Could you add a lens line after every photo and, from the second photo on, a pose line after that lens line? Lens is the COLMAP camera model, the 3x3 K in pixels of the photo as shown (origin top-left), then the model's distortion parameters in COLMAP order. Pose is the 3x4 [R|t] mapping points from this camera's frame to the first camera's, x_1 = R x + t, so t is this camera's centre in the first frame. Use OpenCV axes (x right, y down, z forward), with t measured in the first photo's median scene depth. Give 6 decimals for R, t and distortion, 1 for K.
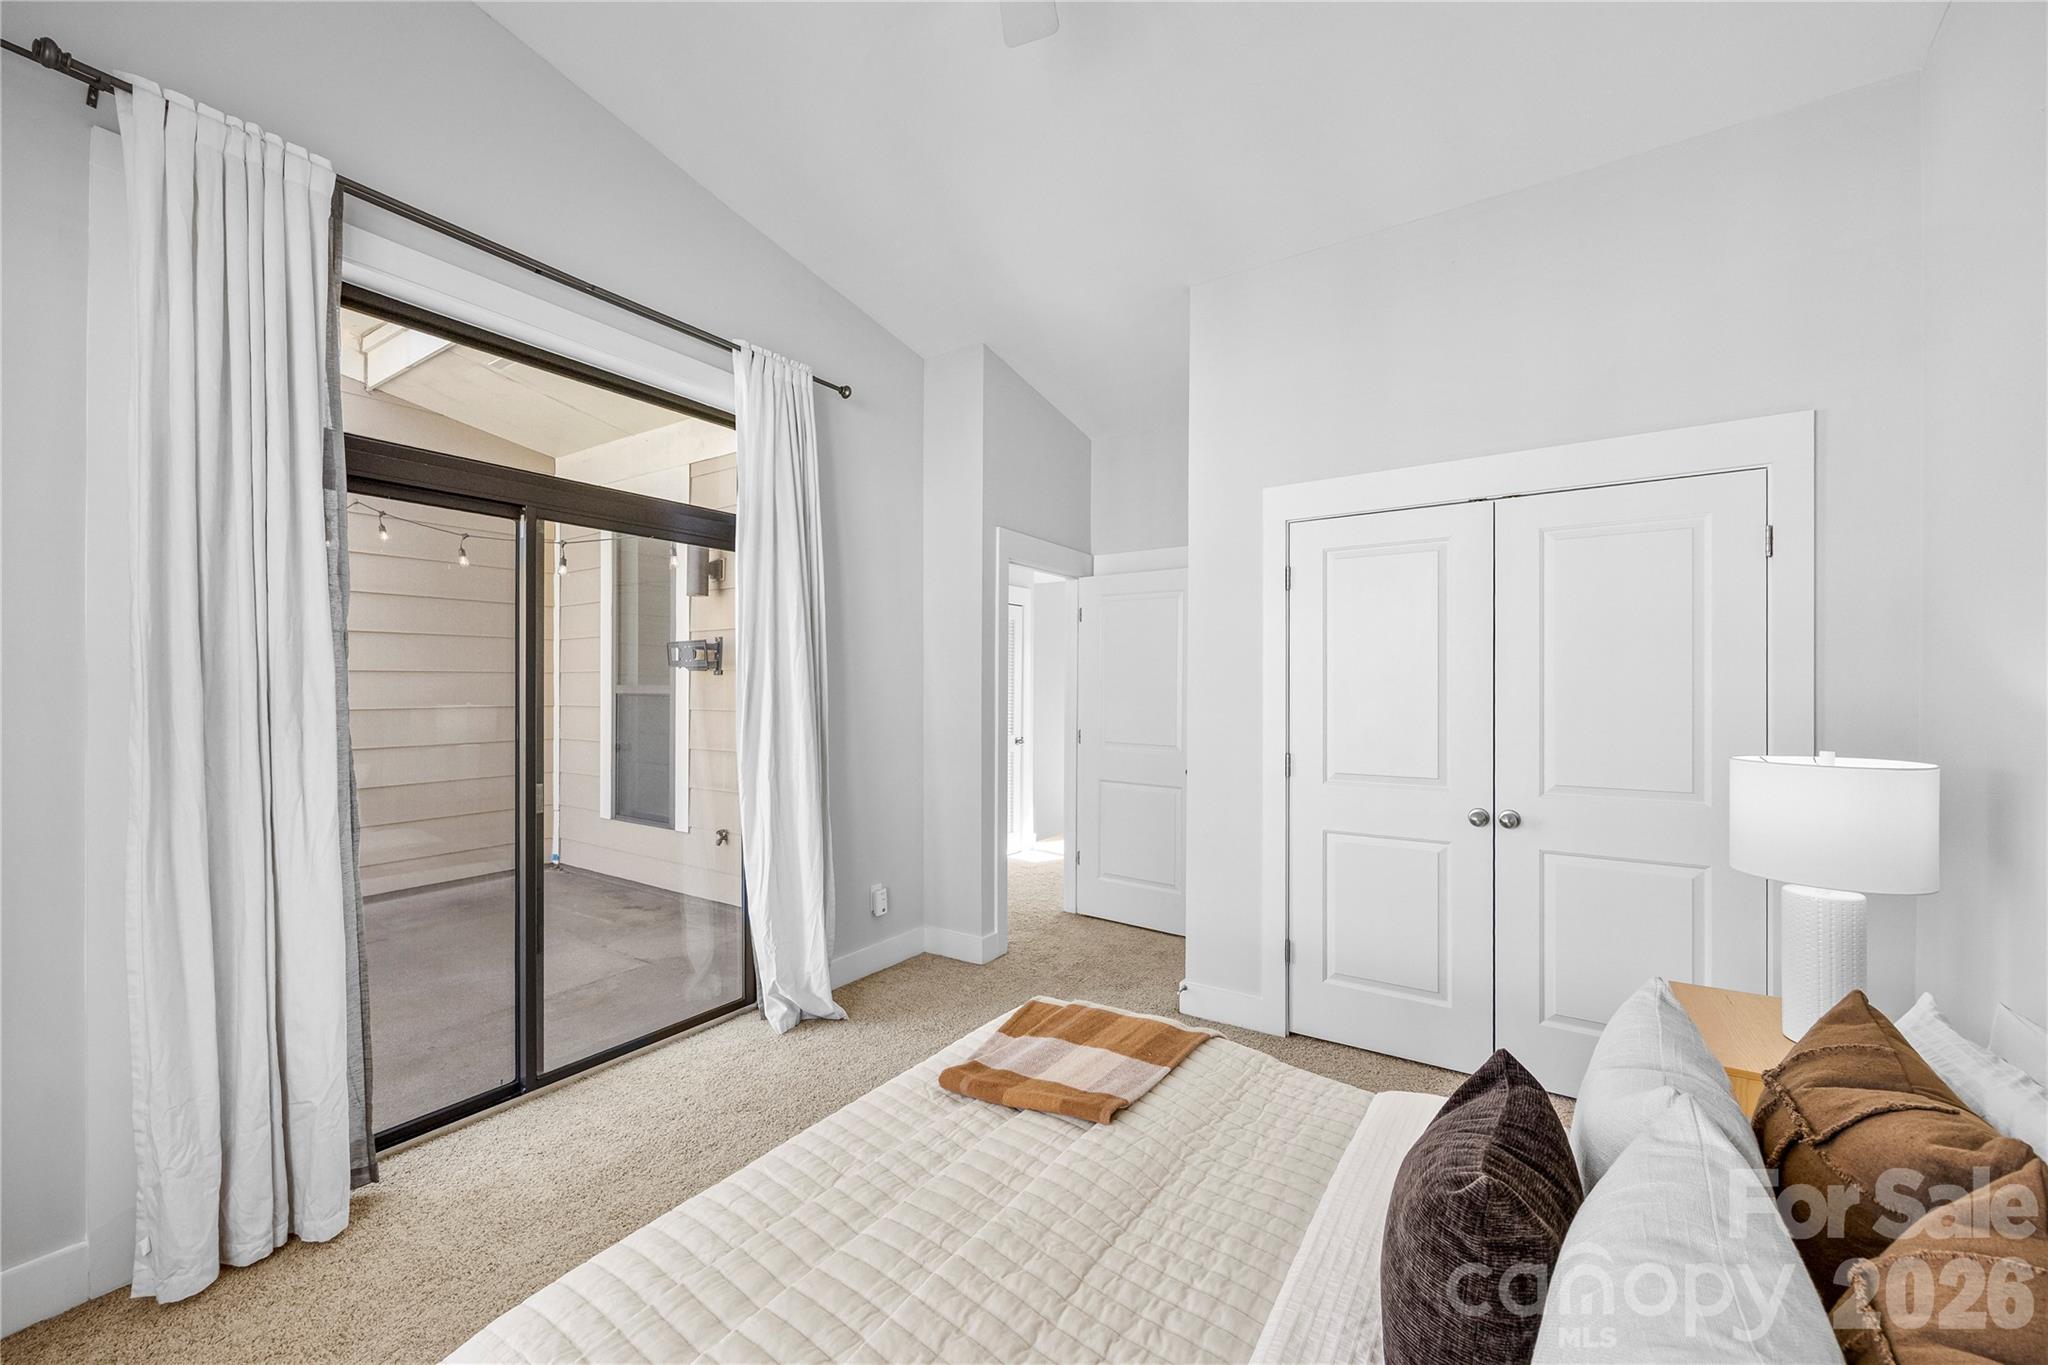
lens RADIAL K [[794.3, 0, 1031.9], [0, 794.3, 686.5], [0, 0, 1]] dist [-0.003338, 0.000203]
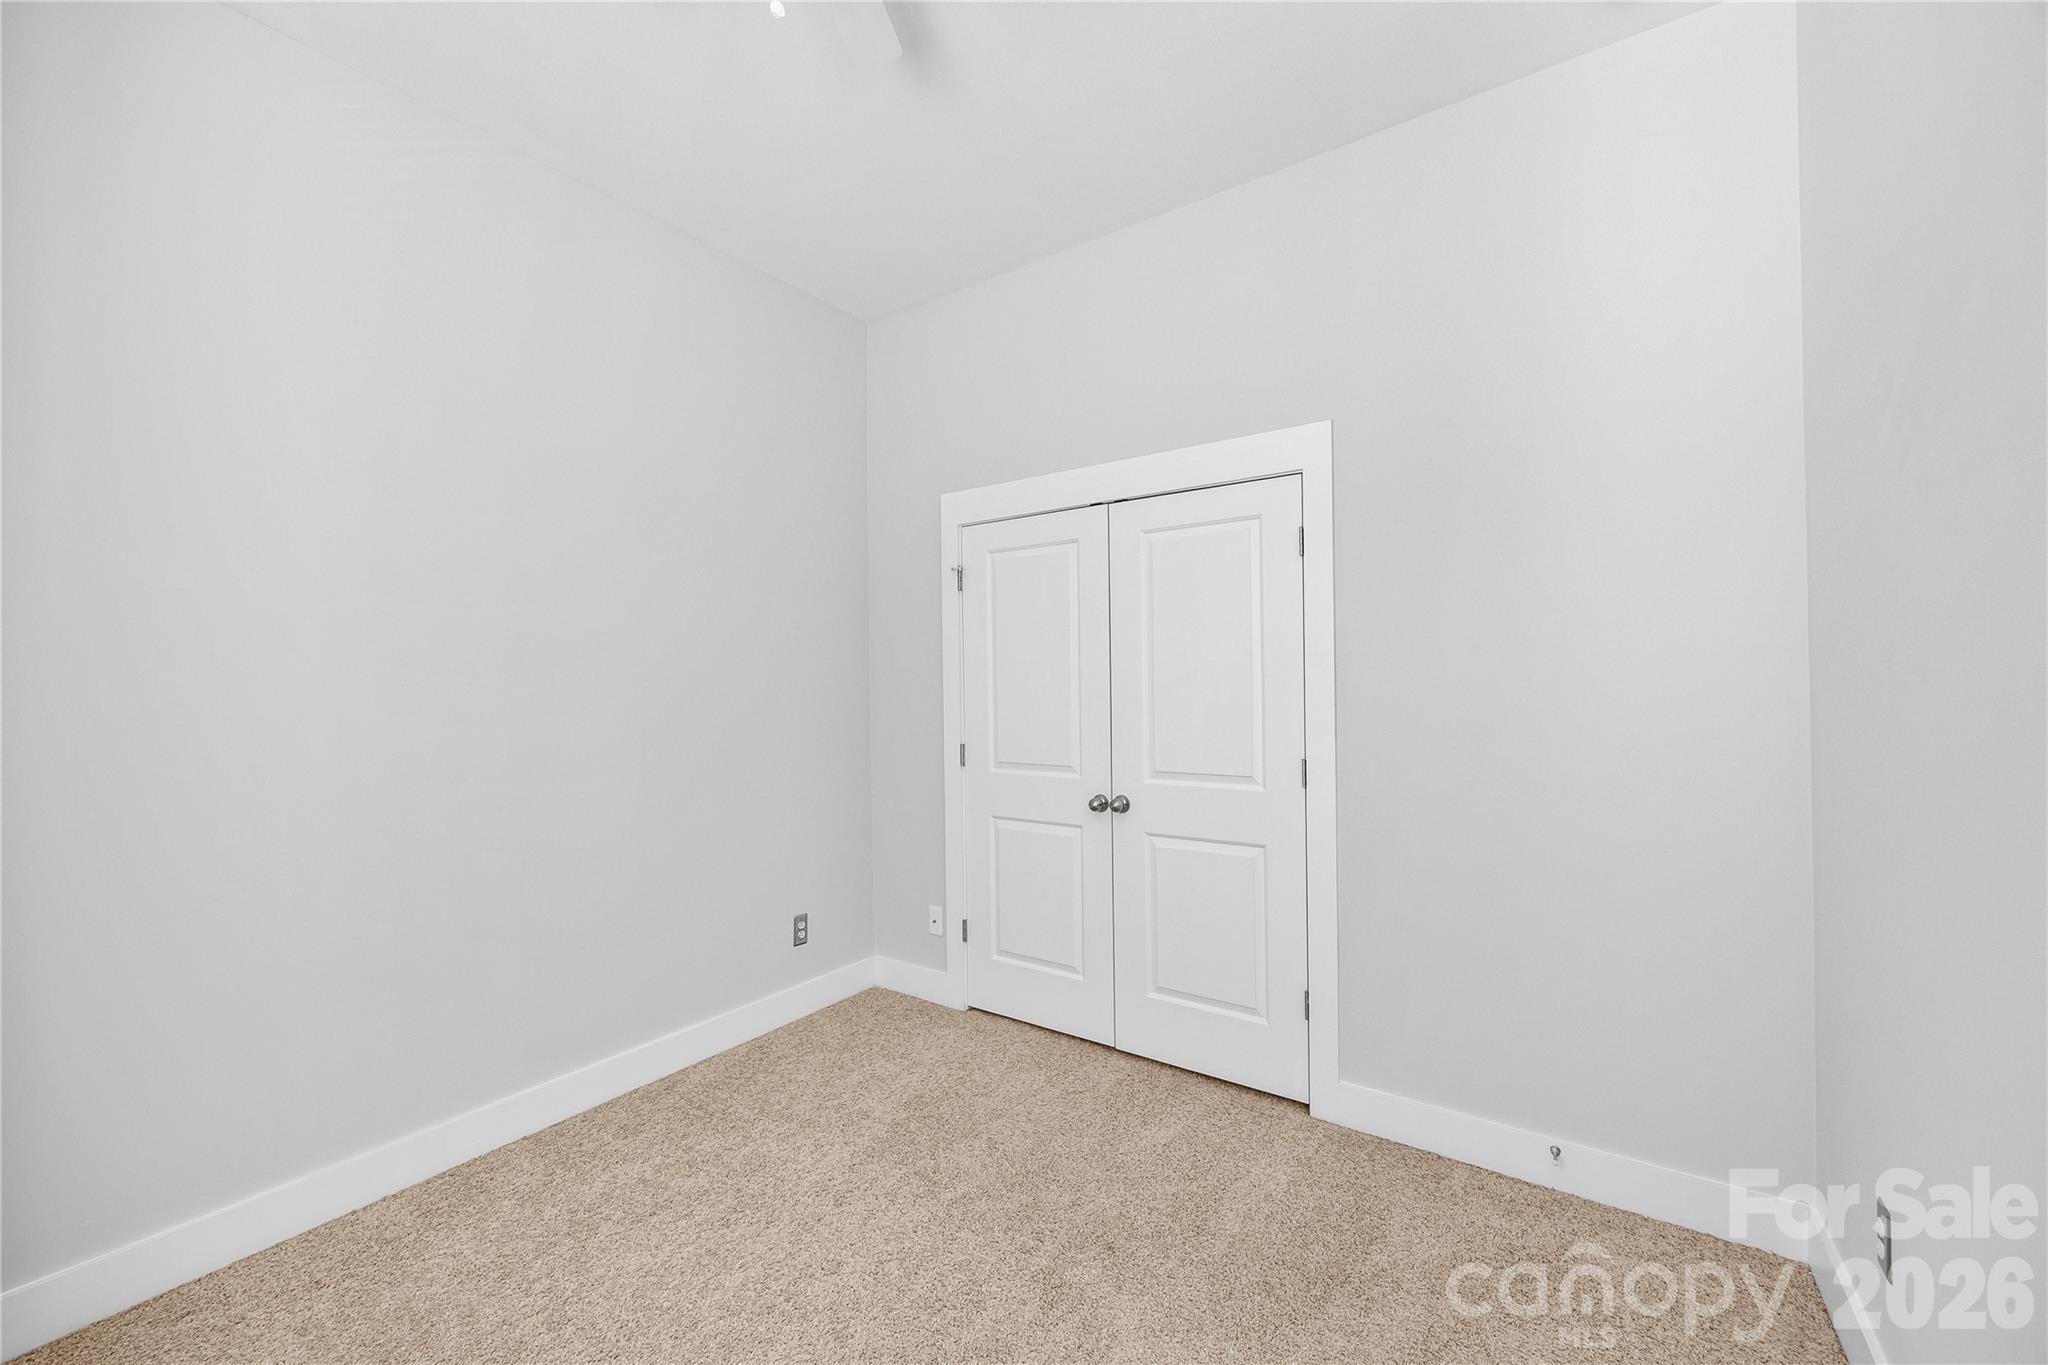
lens RADIAL K [[798.9, 0, 1022.8], [0, 798.9, 674.1], [0, 0, 1]] dist [-0.005151, 0.000140]
pose [[0.999223, -0.011626, -0.037662, 0.505108], [0.011472, 0.999925, -0.004318, -0.003788], [0.037709, 0.003882, 0.999281, -0.074757]]
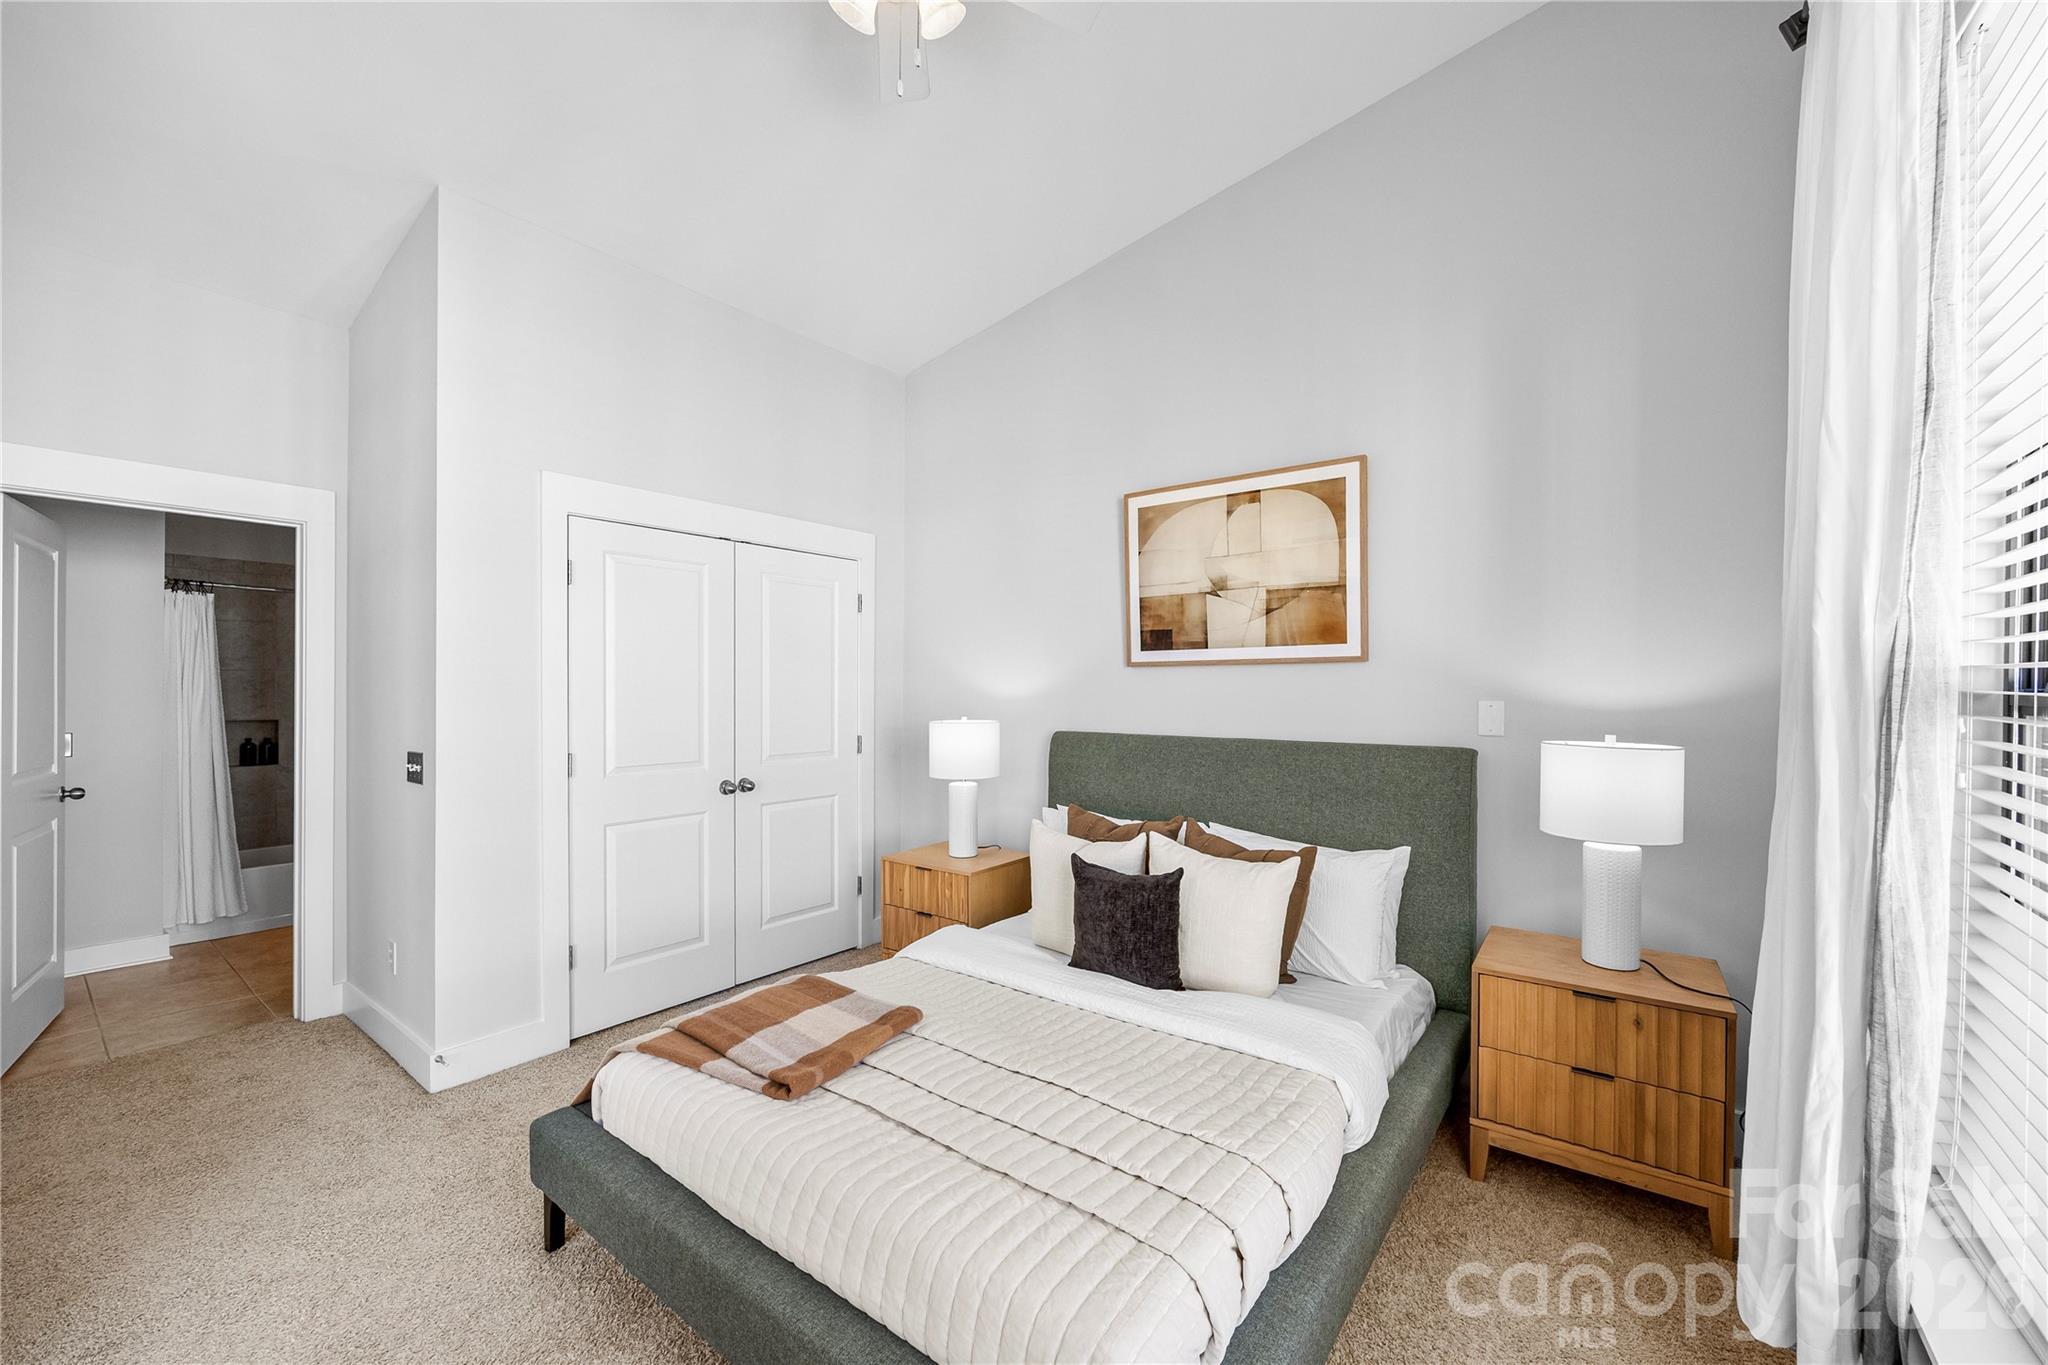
lens RADIAL K [[789.4, 0, 1036.9], [0, 789.4, 692.1], [0, 0, 1]] dist [-0.003210, 0.000072]
pose [[0.059940, -0.006327, 0.998182, -0.683775], [0.000736, 0.999980, 0.006294, 0.004166], [-0.998202, 0.000357, 0.059943, 0.425130]]
